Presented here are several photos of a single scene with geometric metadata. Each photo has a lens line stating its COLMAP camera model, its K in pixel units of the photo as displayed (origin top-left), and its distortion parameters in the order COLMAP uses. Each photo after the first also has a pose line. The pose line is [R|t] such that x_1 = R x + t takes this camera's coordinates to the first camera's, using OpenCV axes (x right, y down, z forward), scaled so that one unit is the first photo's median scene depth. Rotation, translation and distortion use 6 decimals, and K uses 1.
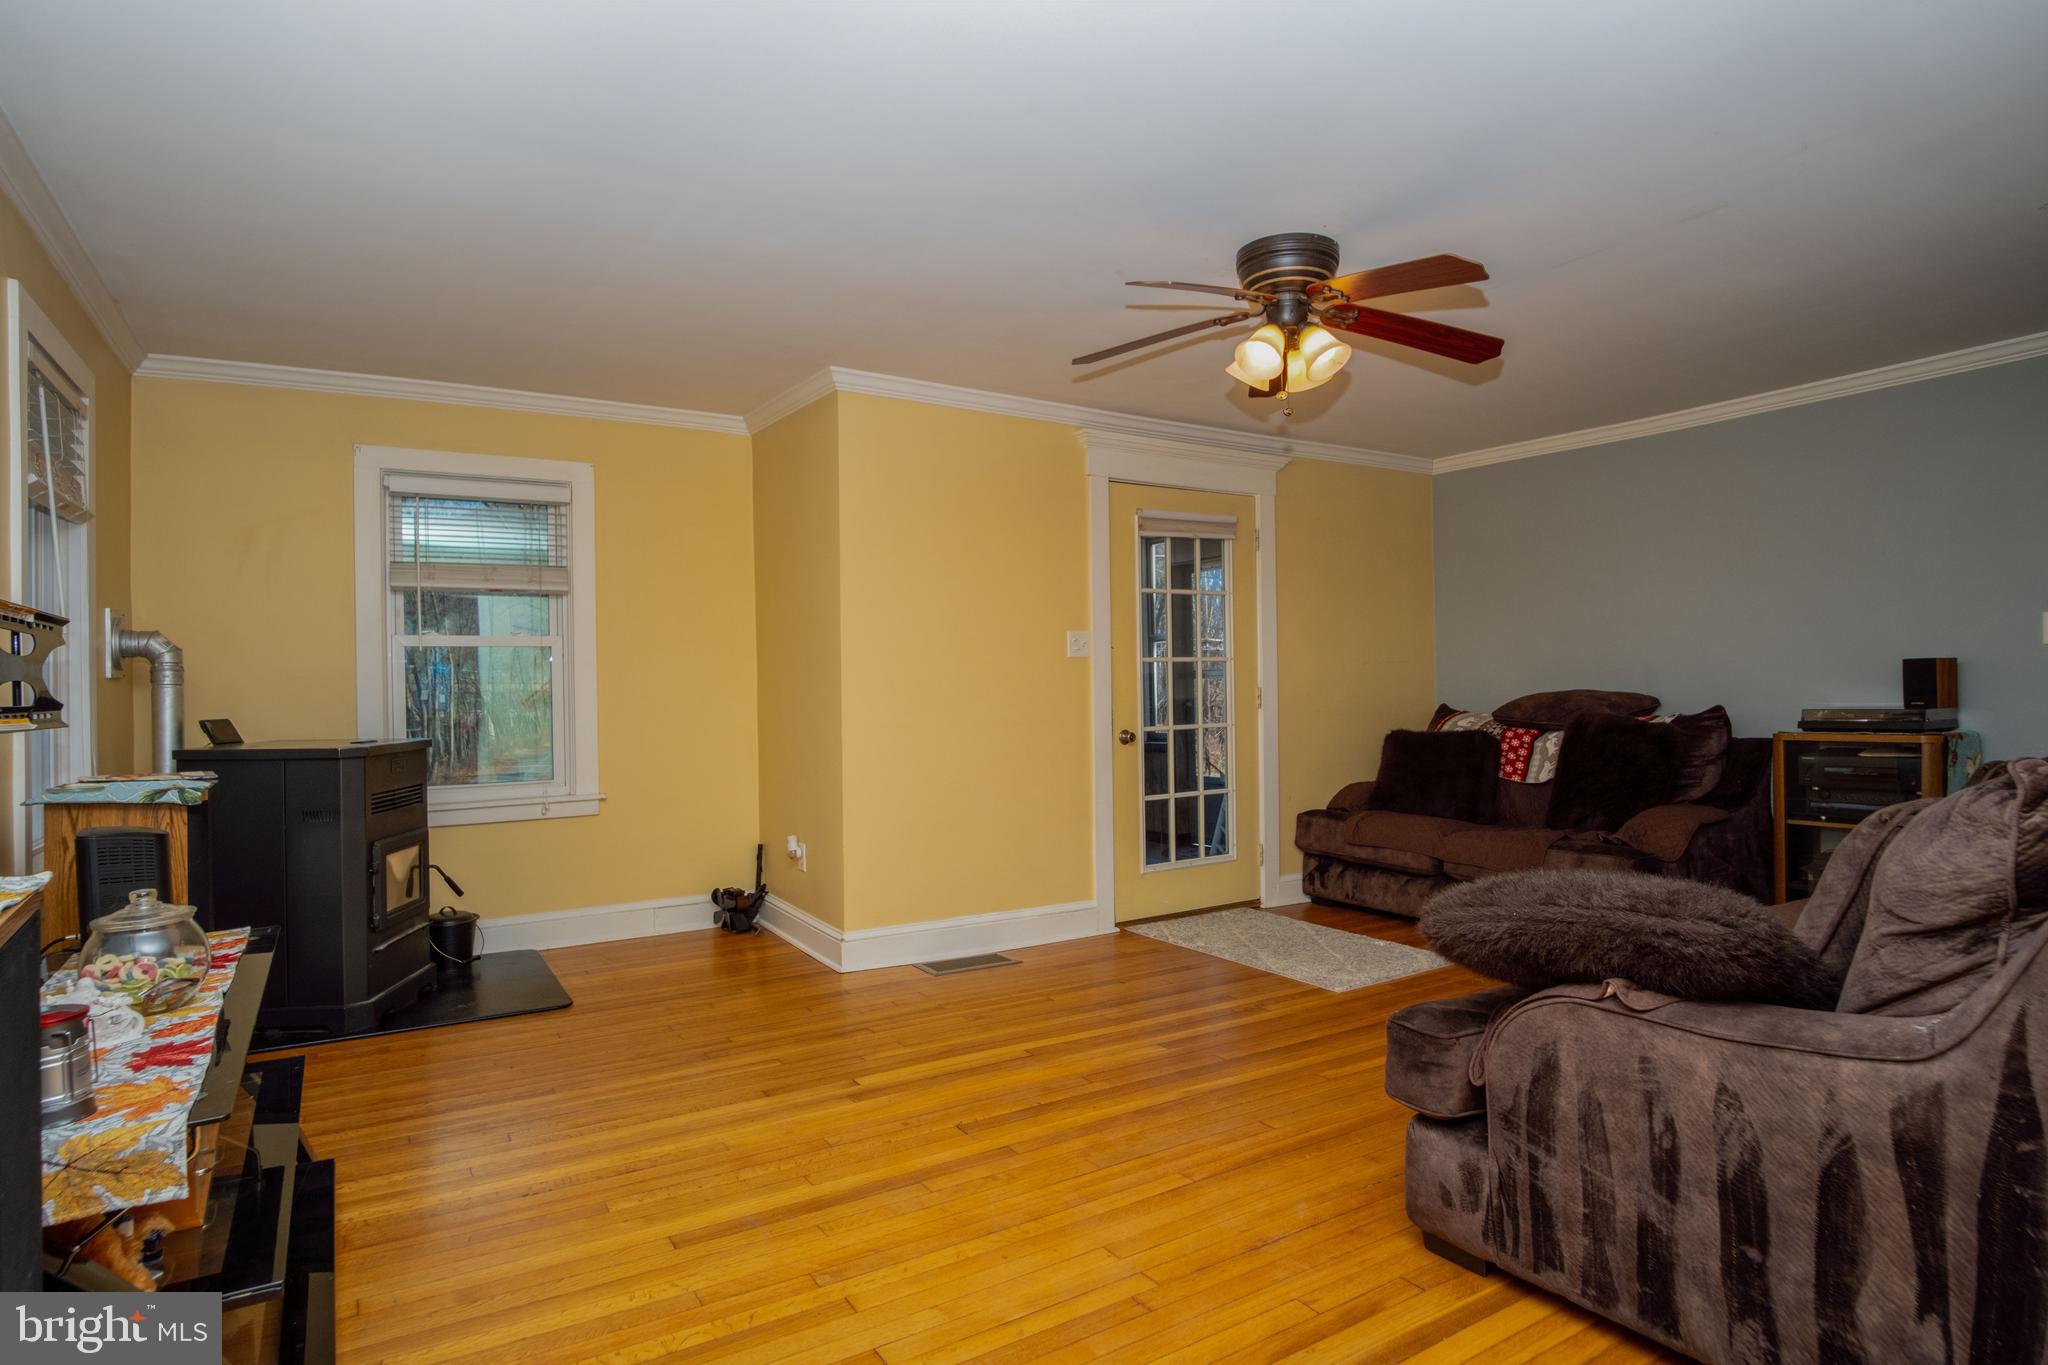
lens RADIAL K [[1082.5, 0, 1031.0], [0, 1082.5, 680.7], [0, 0, 1]] dist [-0.026964, 0.000890]
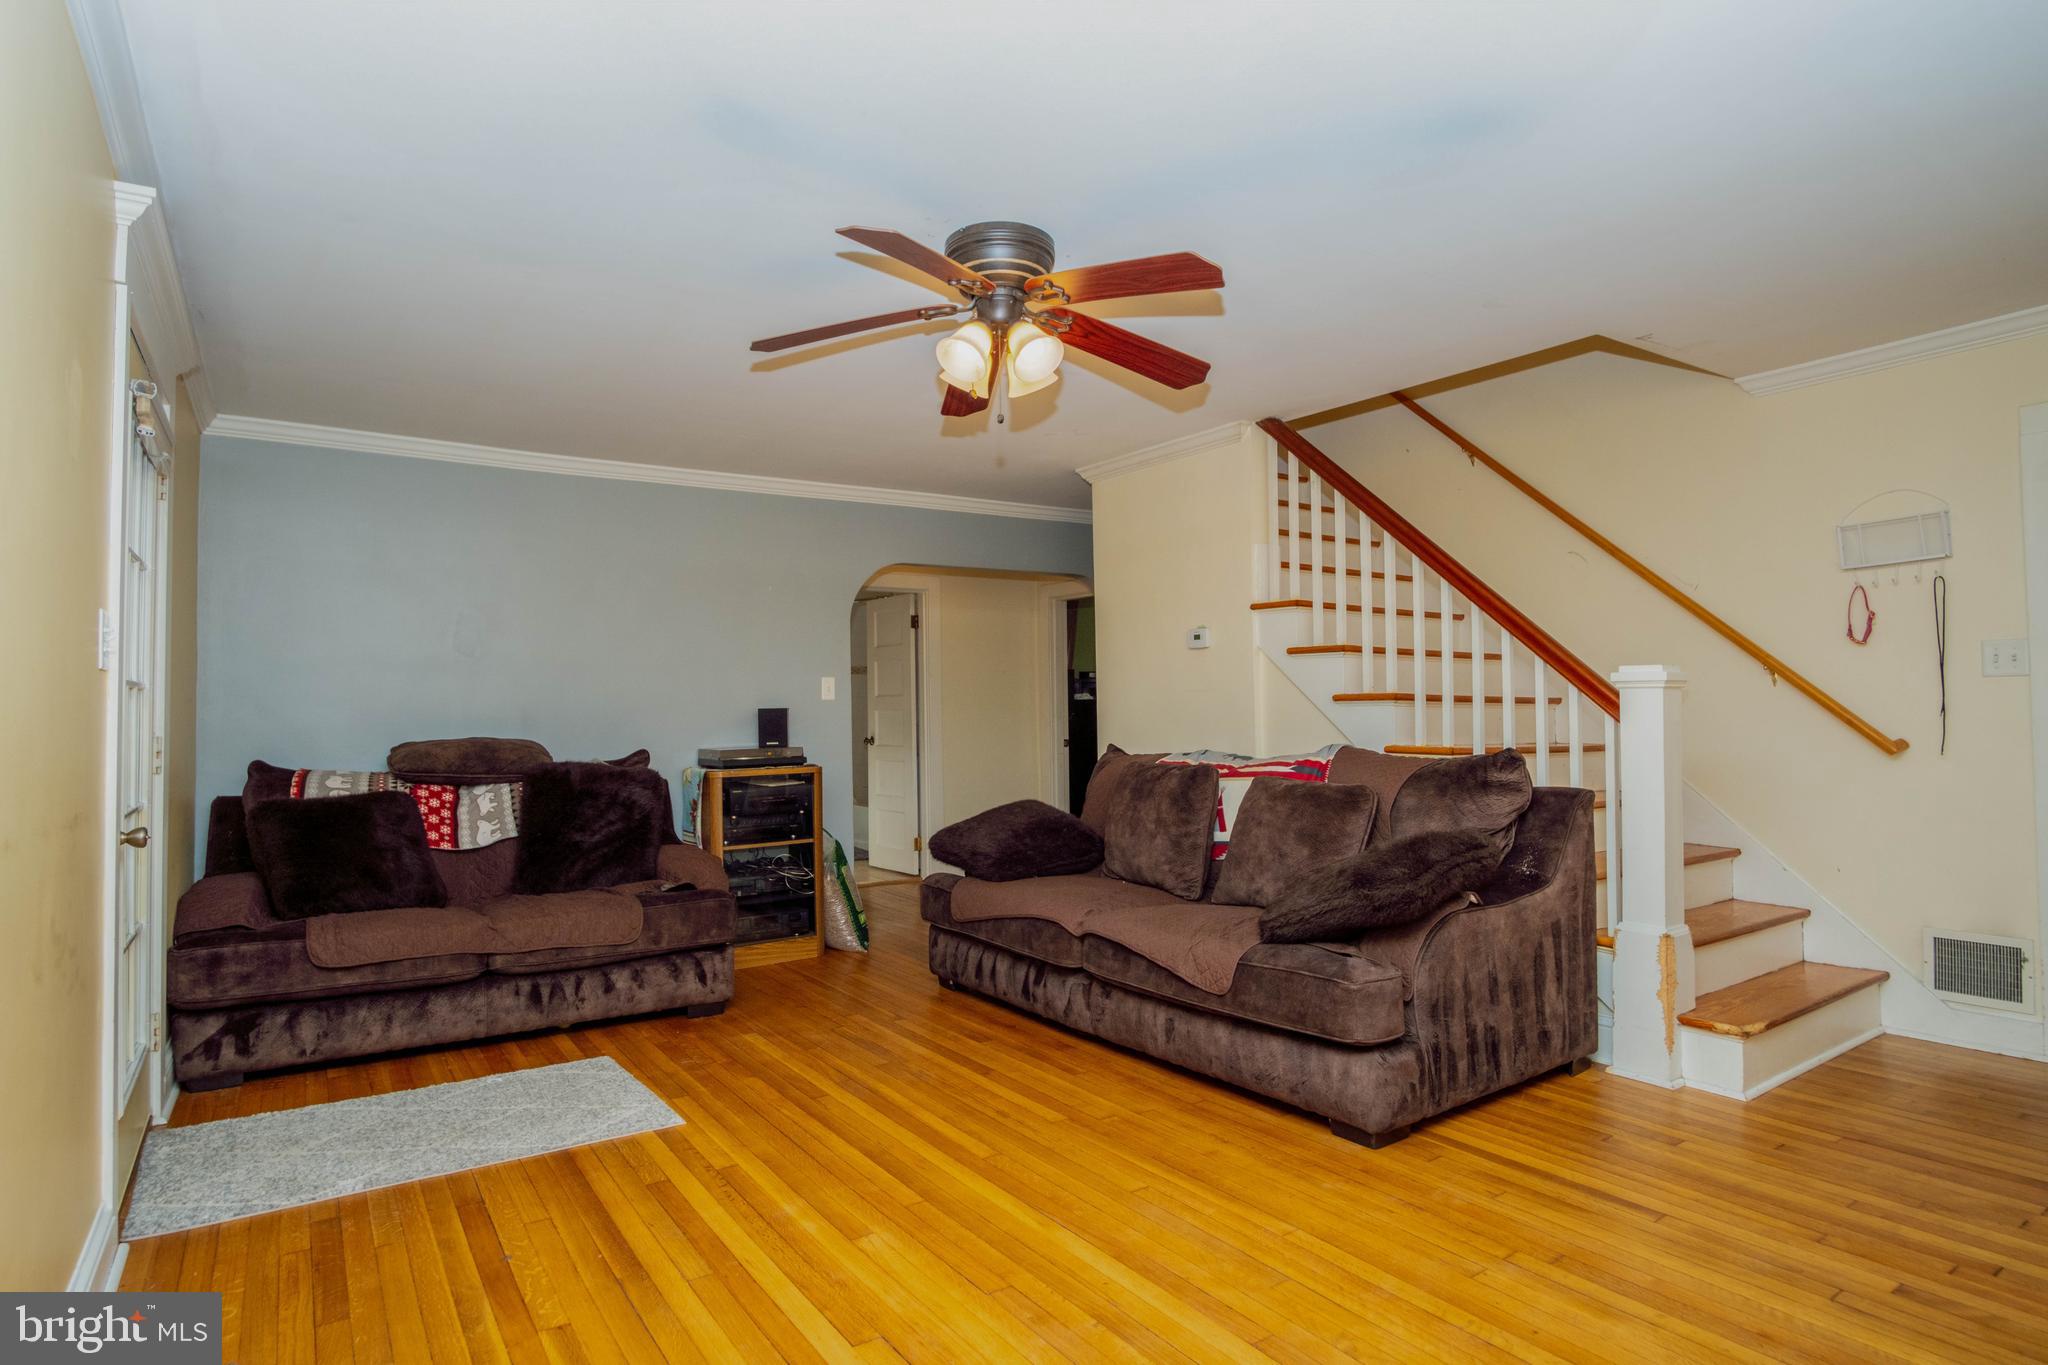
lens RADIAL K [[1082.5, 0, 1031.8], [0, 1082.5, 684.9], [0, 0, 1]] dist [-0.026964, 0.000890]
pose [[-0.024925, 0.046718, 0.998597, -0.384523], [0.010044, 0.998869, -0.046480, 0.011692], [-0.999639, 0.008871, -0.025366, 0.591777]]
